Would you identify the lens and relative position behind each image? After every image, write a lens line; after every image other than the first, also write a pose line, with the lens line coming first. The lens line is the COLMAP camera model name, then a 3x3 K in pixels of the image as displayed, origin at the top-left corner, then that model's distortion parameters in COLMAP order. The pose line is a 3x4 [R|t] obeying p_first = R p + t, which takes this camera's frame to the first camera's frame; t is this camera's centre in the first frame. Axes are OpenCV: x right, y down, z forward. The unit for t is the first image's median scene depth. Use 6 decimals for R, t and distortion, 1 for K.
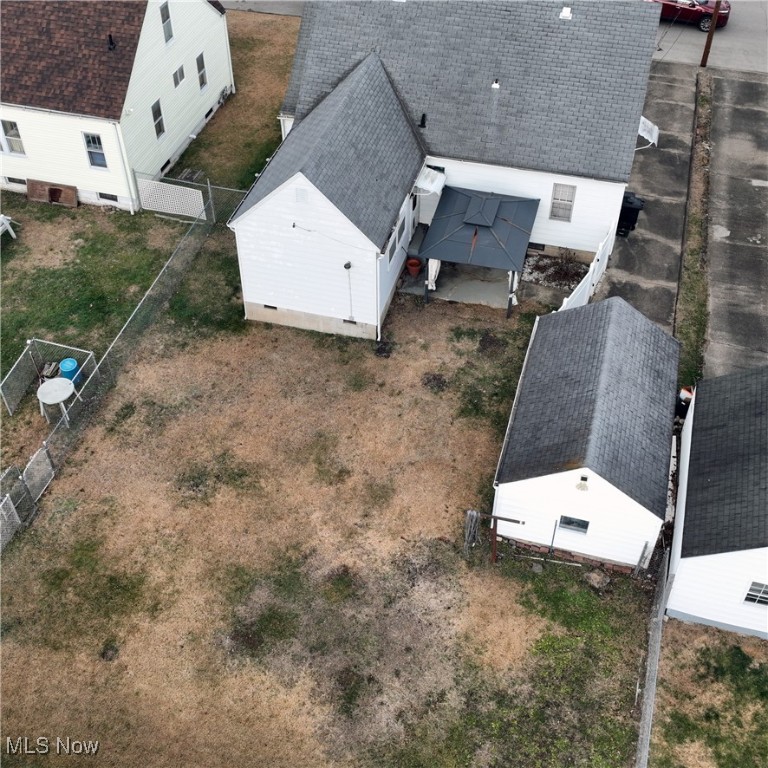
lens RADIAL K [[960.2, 0, 387.0], [0, 960.2, 384.4], [0, 0, 1]] dist [0.024775, -0.050636]
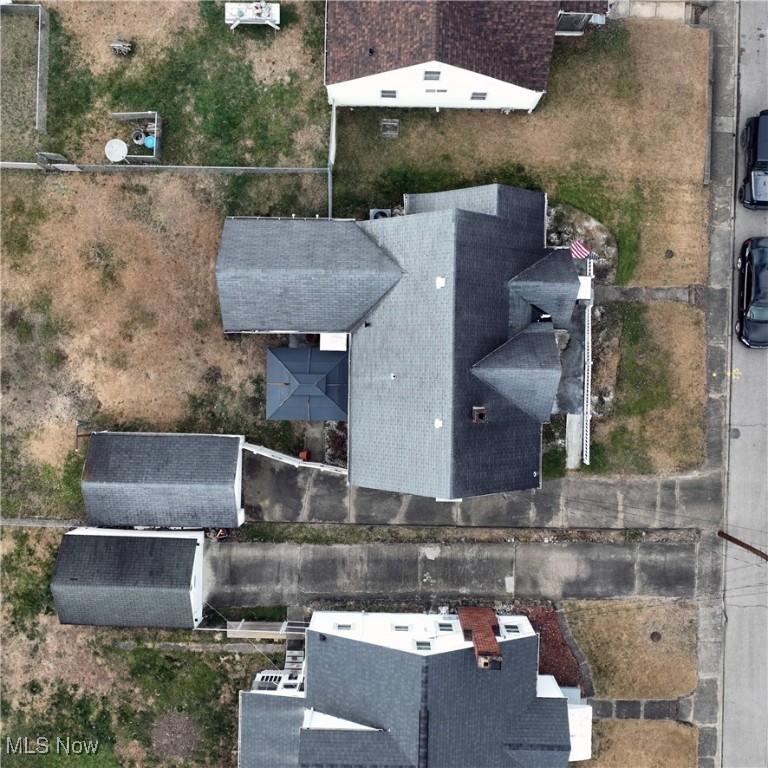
lens RADIAL K [[960.2, 0, 387.0], [0, 960.2, 384.4], [0, 0, 1]] dist [0.024775, -0.050636]
pose [[0.248980, 0.968255, 0.022163, 0.096540], [-0.673360, 0.156611, 0.722536, -1.254961], [0.696128, -0.194820, 0.690978, 0.124669]]
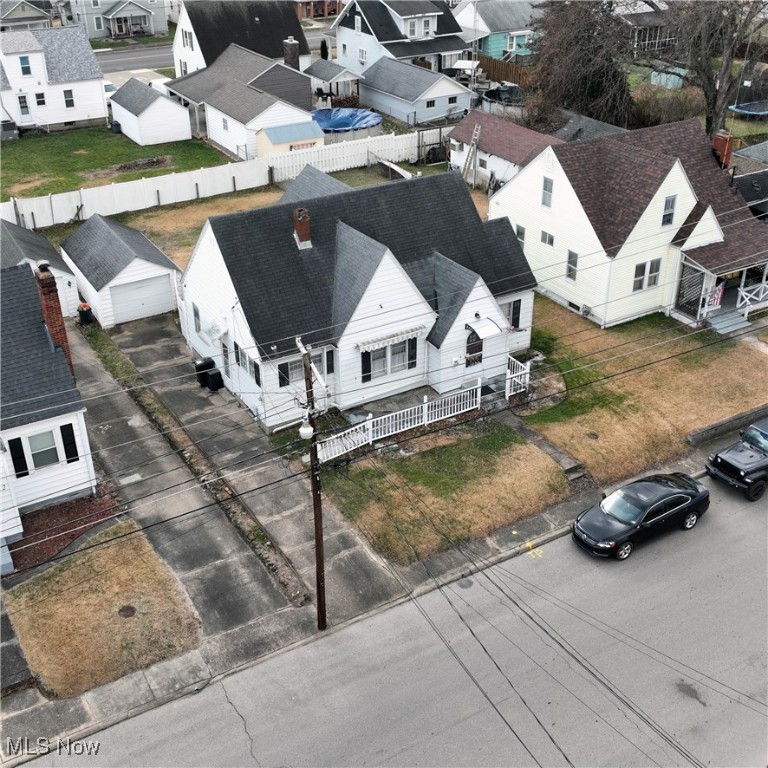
lens RADIAL K [[960.2, 0, 387.0], [0, 960.2, 384.4], [0, 0, 1]] dist [0.024775, -0.050636]
pose [[-0.689085, 0.359070, -0.629469, 0.944127], [-0.505691, 0.383917, 0.772583, -1.331032], [0.519075, 0.850692, -0.082973, 1.384532]]
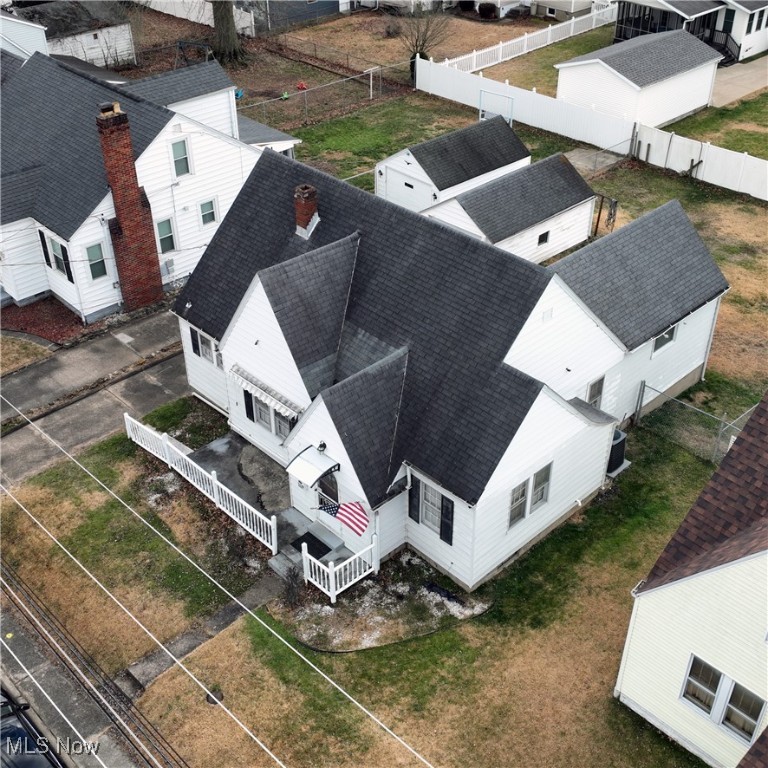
lens RADIAL K [[960.2, 0, 387.0], [0, 960.2, 384.4], [0, 0, 1]] dist [0.024775, -0.050636]
pose [[-0.859000, -0.294204, 0.419002, -0.302937], [0.359183, 0.236896, 0.902700, -1.183189], [-0.364838, 0.925918, -0.097821, 1.278184]]
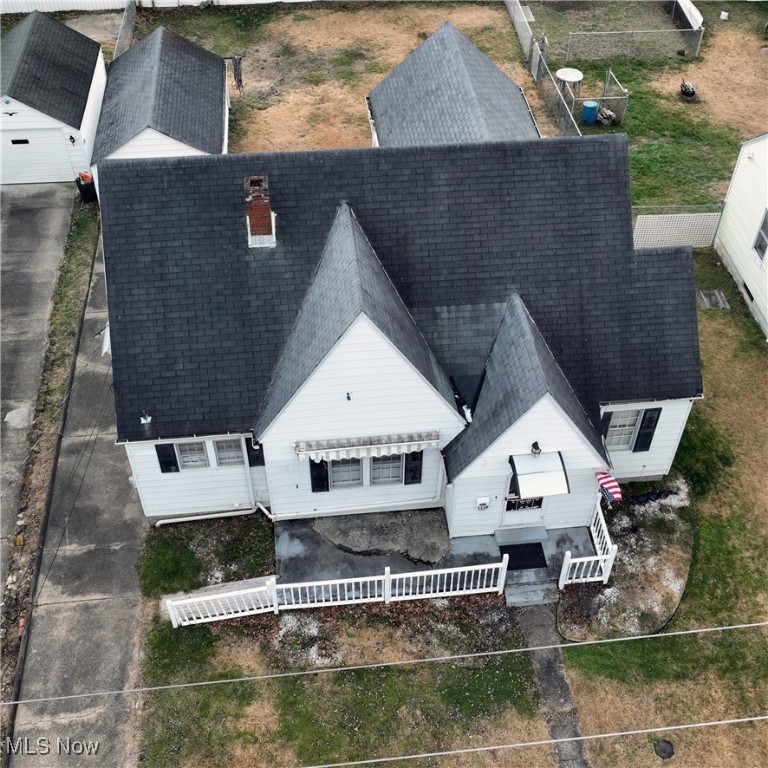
lens RADIAL K [[960.2, 0, 387.0], [0, 960.2, 384.4], [0, 0, 1]] dist [0.024775, -0.050636]
pose [[-0.929773, 0.255461, -0.265071, 0.315902], [-0.266238, 0.030665, 0.963419, -1.077893], [0.254244, 0.966333, 0.039502, 1.174694]]
